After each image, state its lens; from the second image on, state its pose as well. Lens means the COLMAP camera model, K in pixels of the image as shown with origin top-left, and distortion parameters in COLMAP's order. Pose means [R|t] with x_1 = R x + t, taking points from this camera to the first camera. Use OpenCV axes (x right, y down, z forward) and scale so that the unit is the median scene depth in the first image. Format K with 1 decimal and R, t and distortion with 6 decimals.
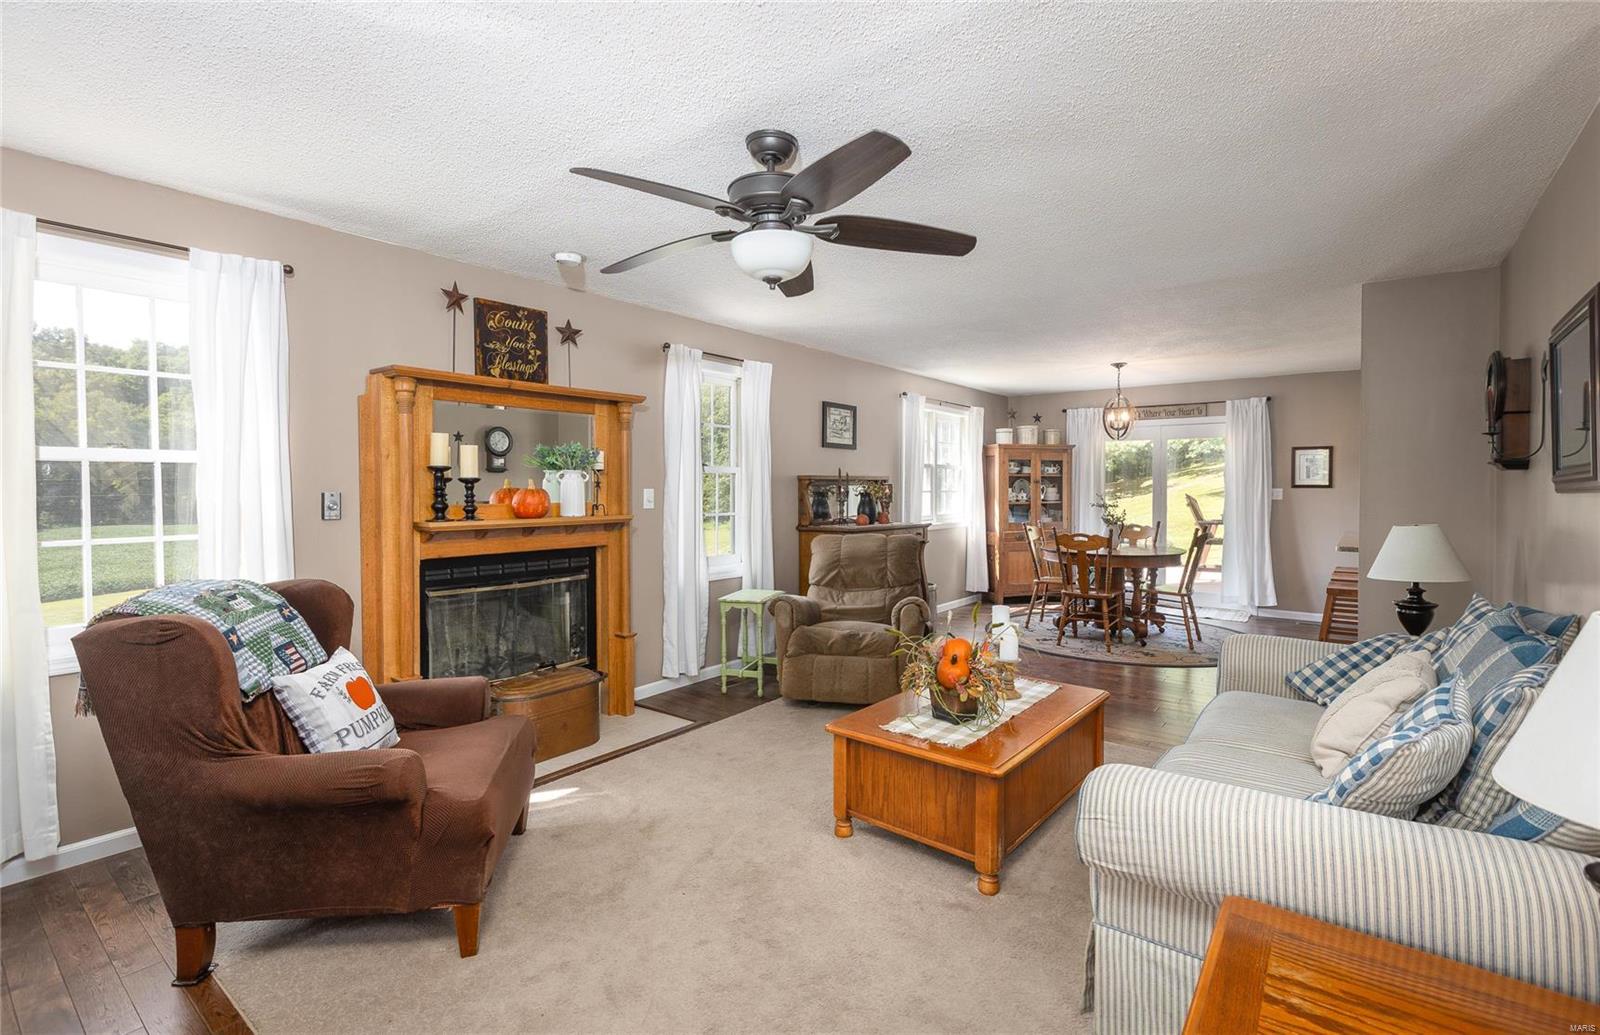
lens RADIAL K [[729.4, 0, 799.8], [0, 729.4, 504.4], [0, 0, 1]] dist [0.000264, 0.001320]
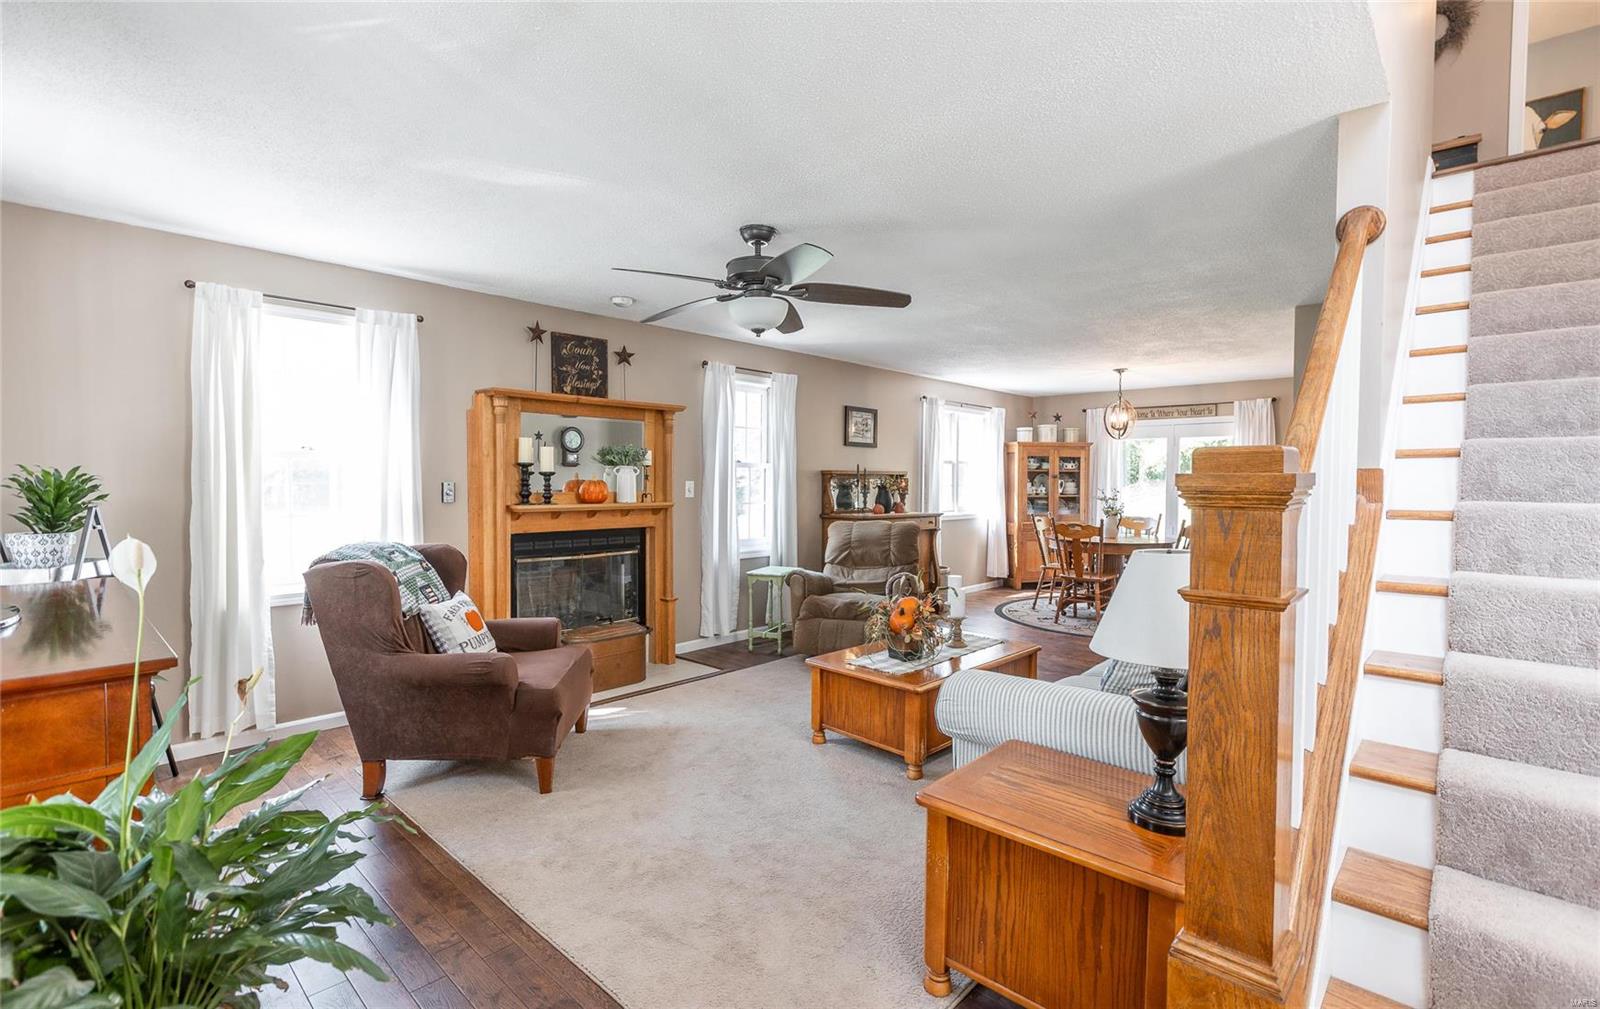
lens RADIAL K [[728.4, 0, 802.8], [0, 728.4, 503.2], [0, 0, 1]] dist [-0.000805, -0.000486]
pose [[0.996104, 0.007690, -0.087847, 0.113053], [-0.007088, 0.999949, 0.007163, 0.007053], [0.087898, -0.006513, 0.996108, -0.248297]]
